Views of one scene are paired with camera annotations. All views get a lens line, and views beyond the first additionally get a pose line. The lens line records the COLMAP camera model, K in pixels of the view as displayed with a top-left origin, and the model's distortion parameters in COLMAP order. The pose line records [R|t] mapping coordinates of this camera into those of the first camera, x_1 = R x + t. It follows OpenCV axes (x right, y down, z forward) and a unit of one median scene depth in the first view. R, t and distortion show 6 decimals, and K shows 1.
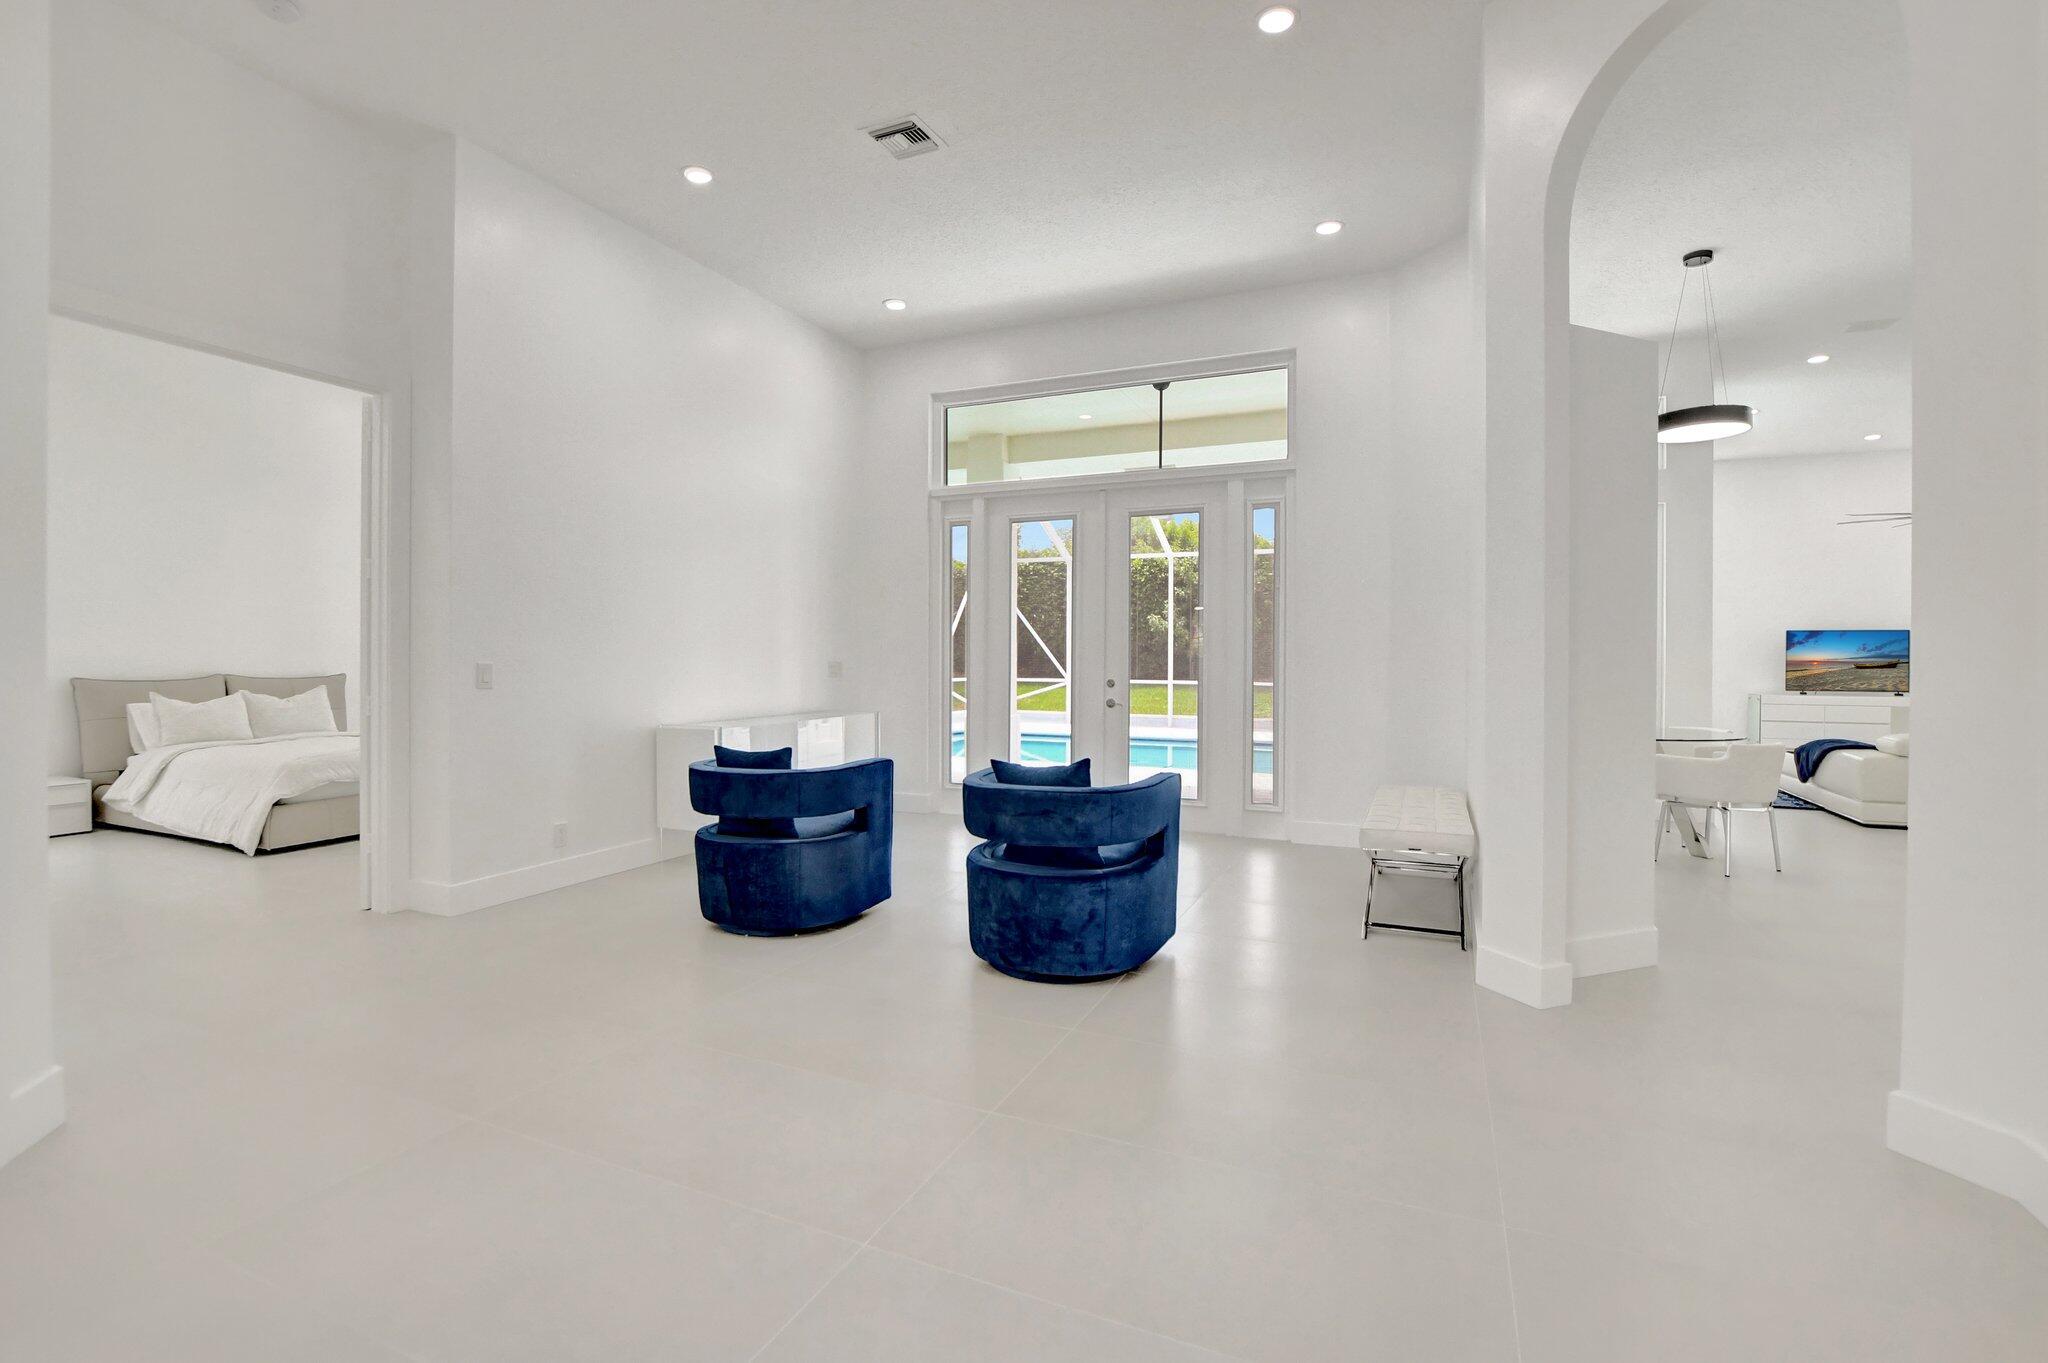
lens RADIAL K [[942.6, 0, 1000.0], [0, 942.6, 675.6], [0, 0, 1]] dist [-0.020763, 0.000762]
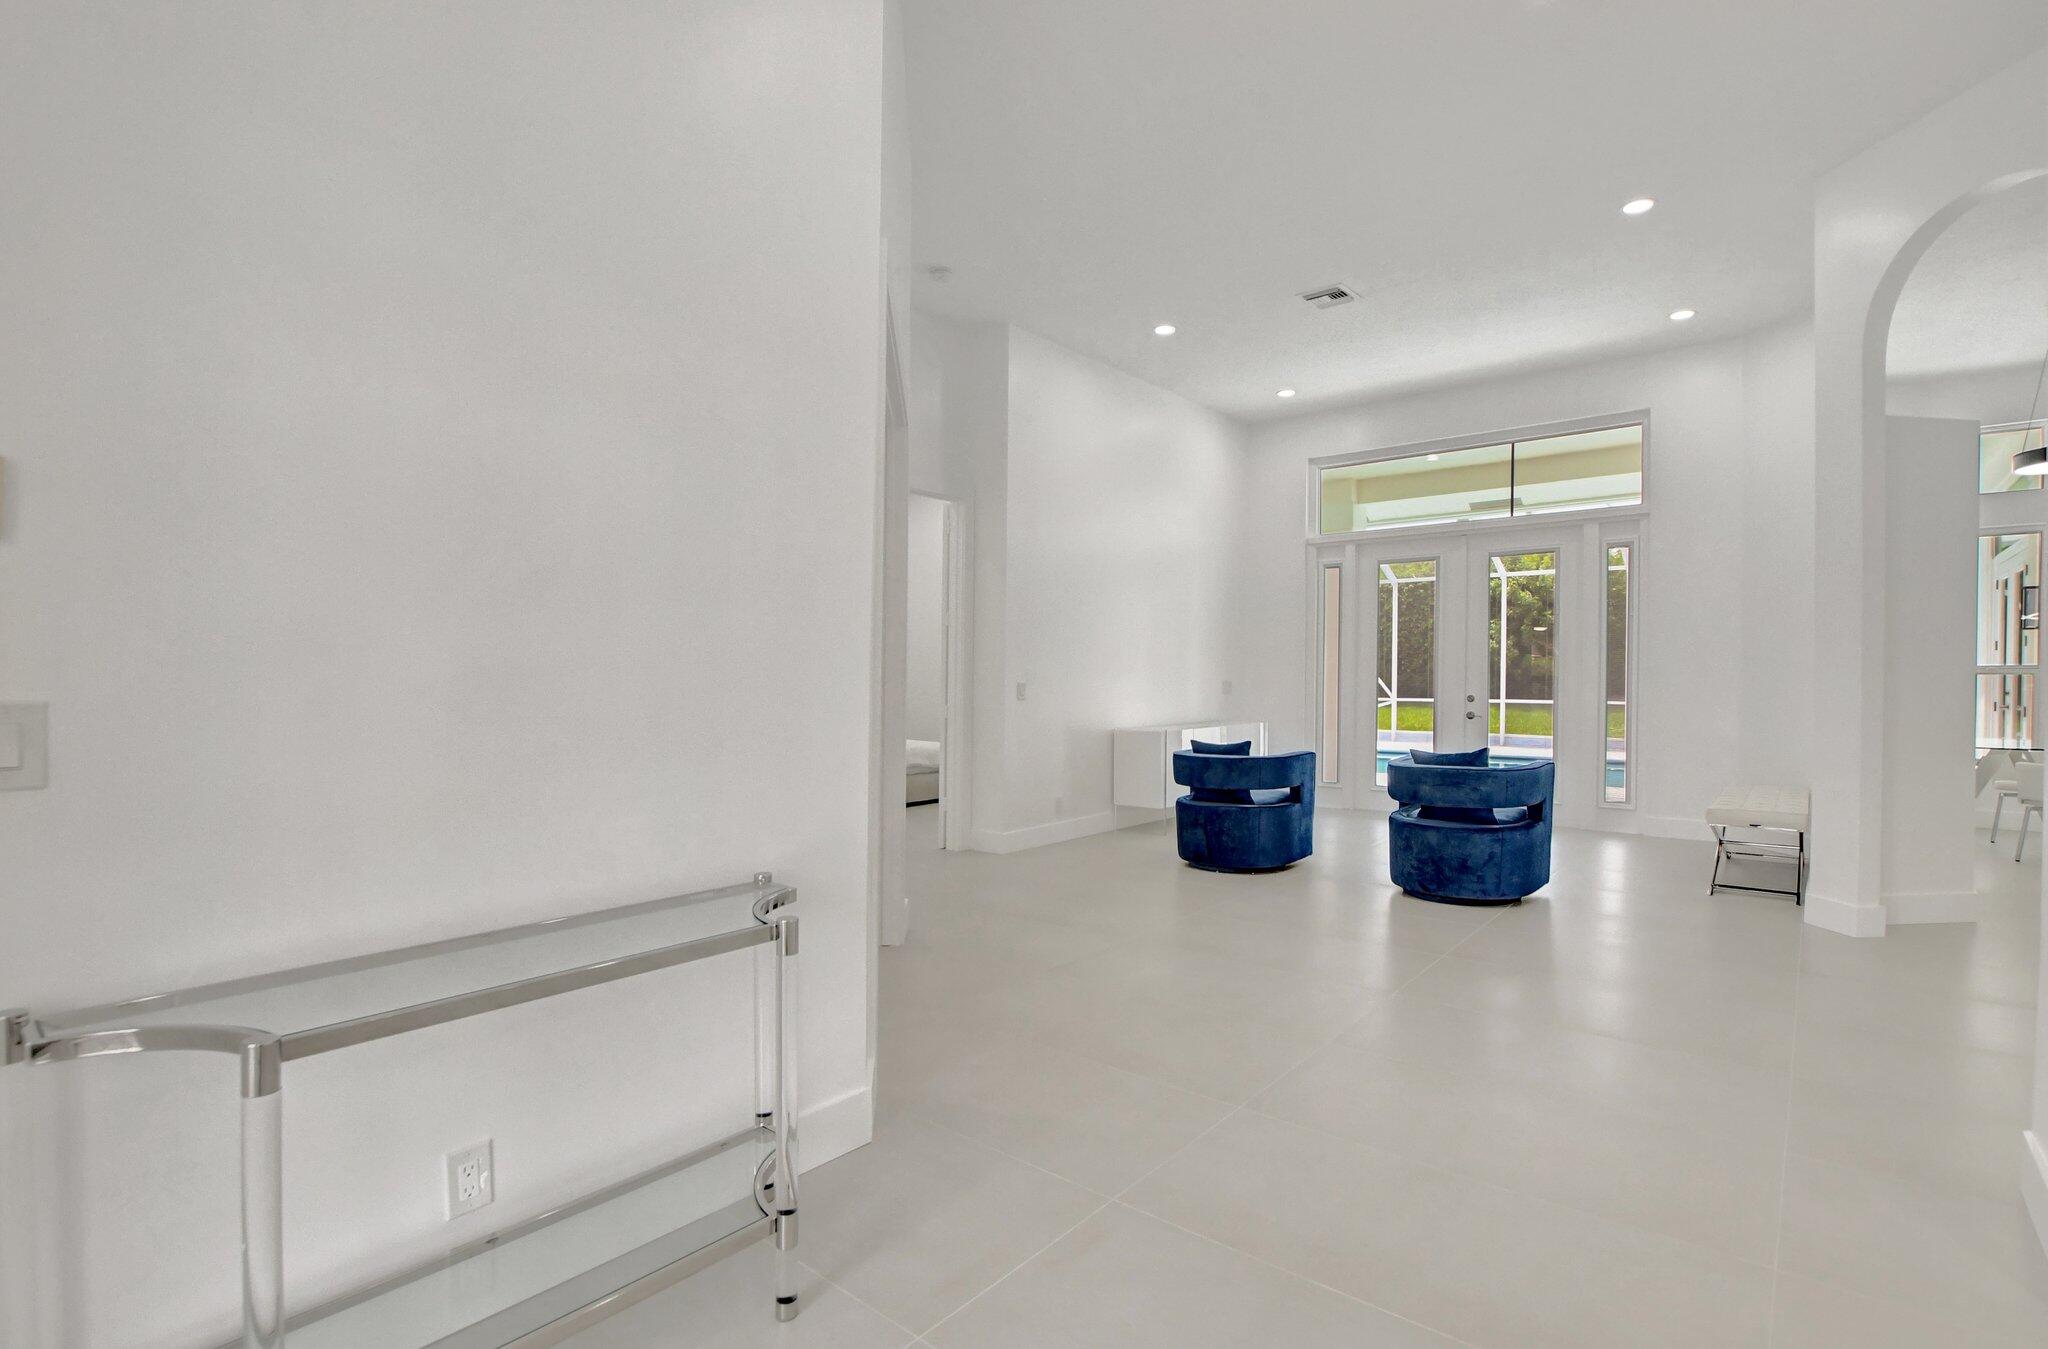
lens RADIAL K [[949.0, 0, 1027.7], [0, 949.0, 704.9], [0, 0, 1]] dist [-0.020472, -0.000245]
pose [[0.963134, 0.003060, -0.269004, -0.151268], [-0.000529, 0.999955, 0.009481, 0.008339], [0.269021, -0.008990, 0.963092, -0.441078]]
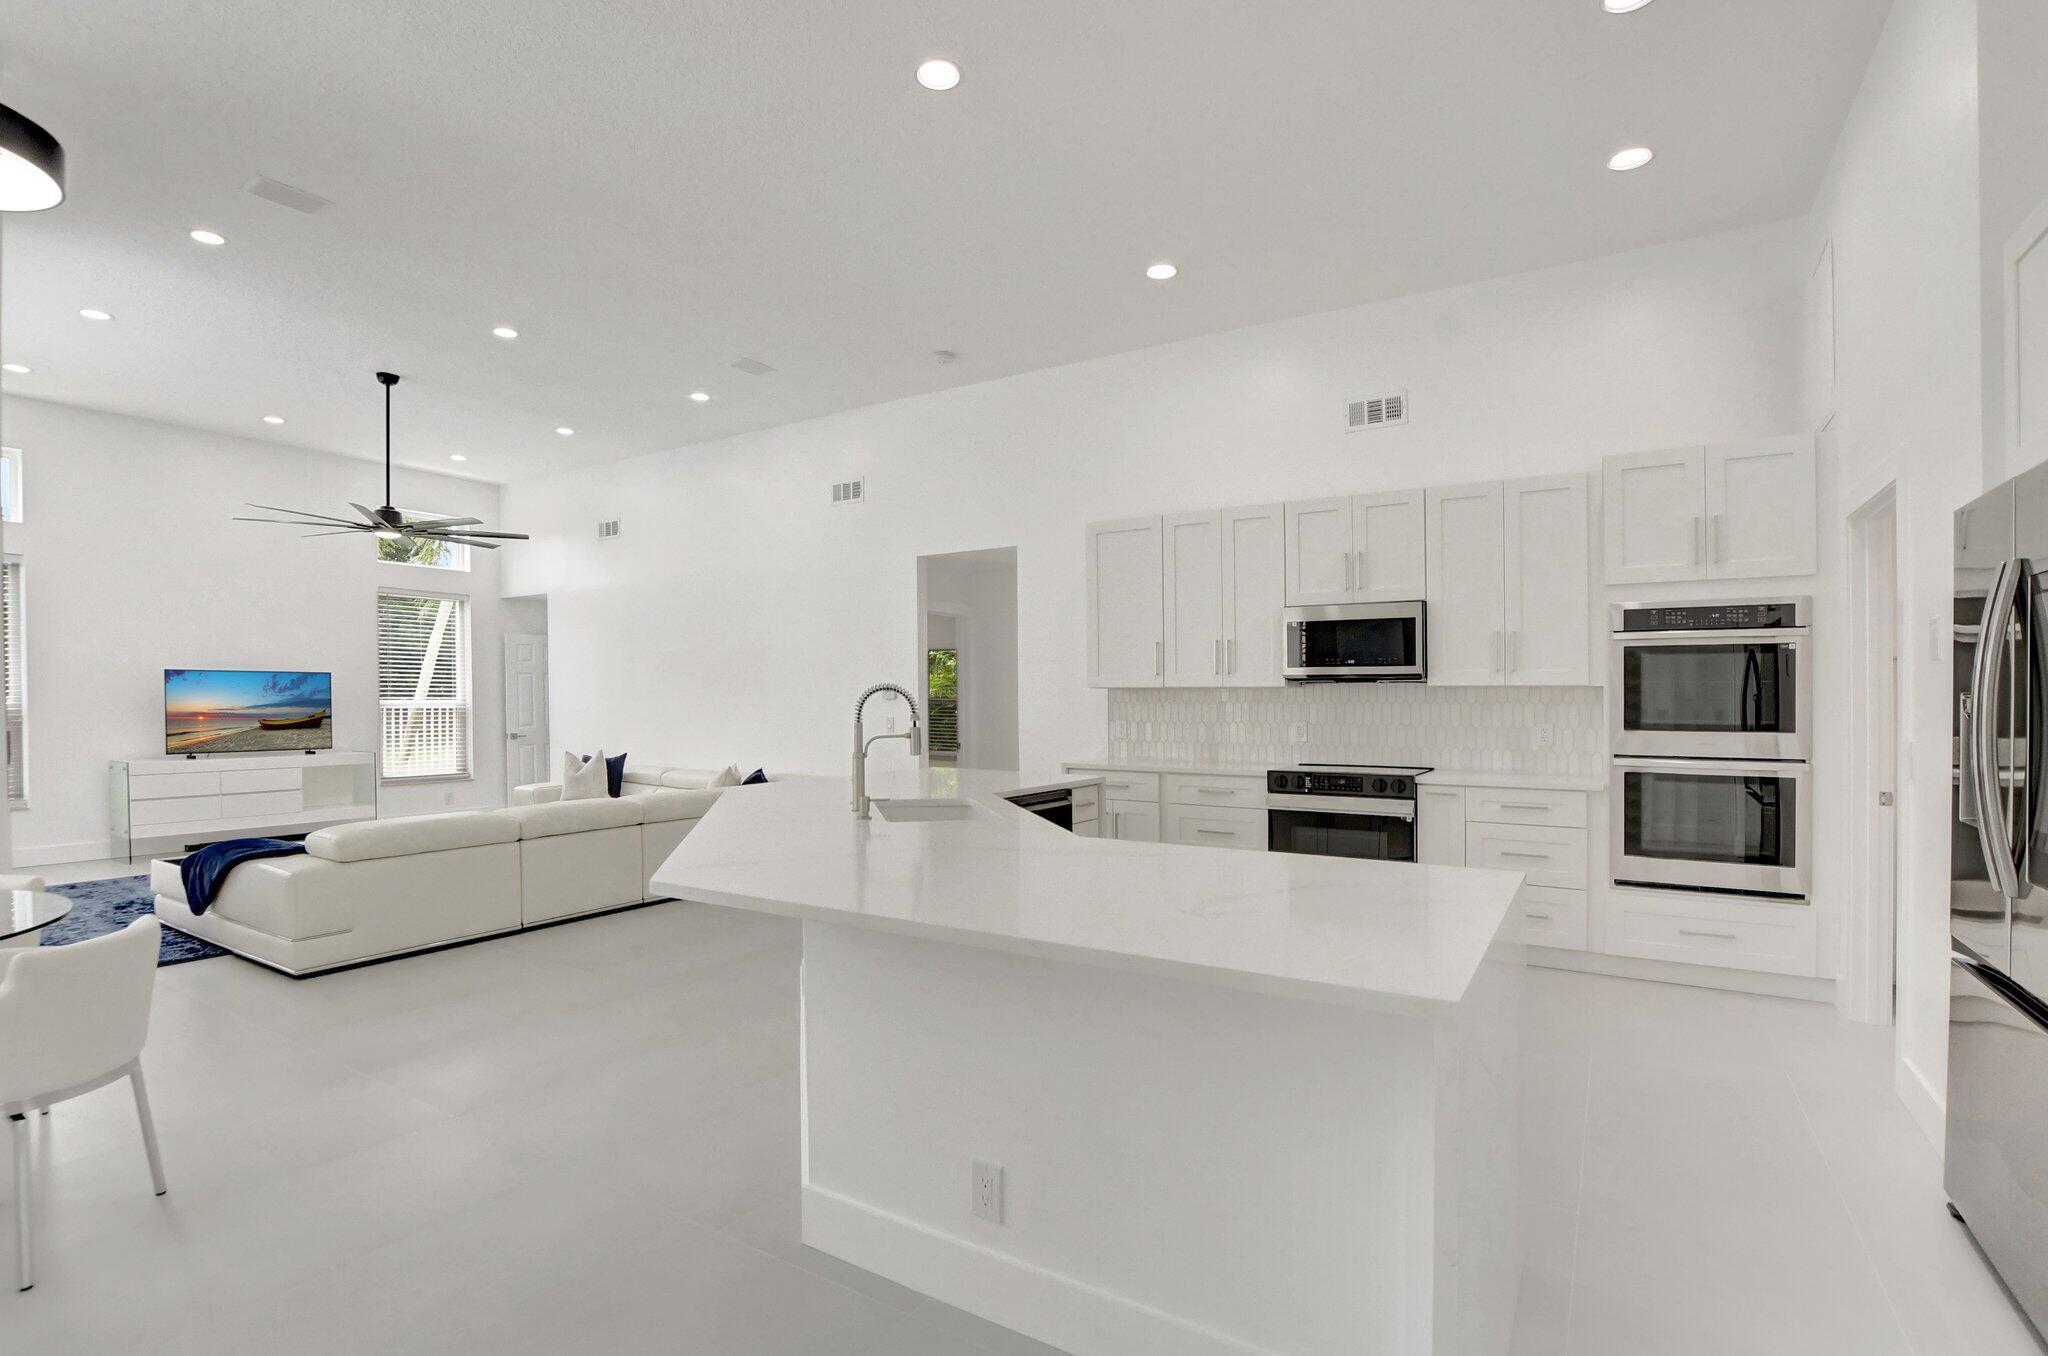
lens RADIAL K [[965.0, 0, 1004.8], [0, 965.0, 703.9], [0, 0, 1]] dist [-0.024927, 0.000387]
pose [[0.141546, -0.008702, 0.989893, 0.525984], [0.024208, 0.999693, 0.005326, -0.024312], [-0.989636, 0.023210, 0.141713, 0.617579]]
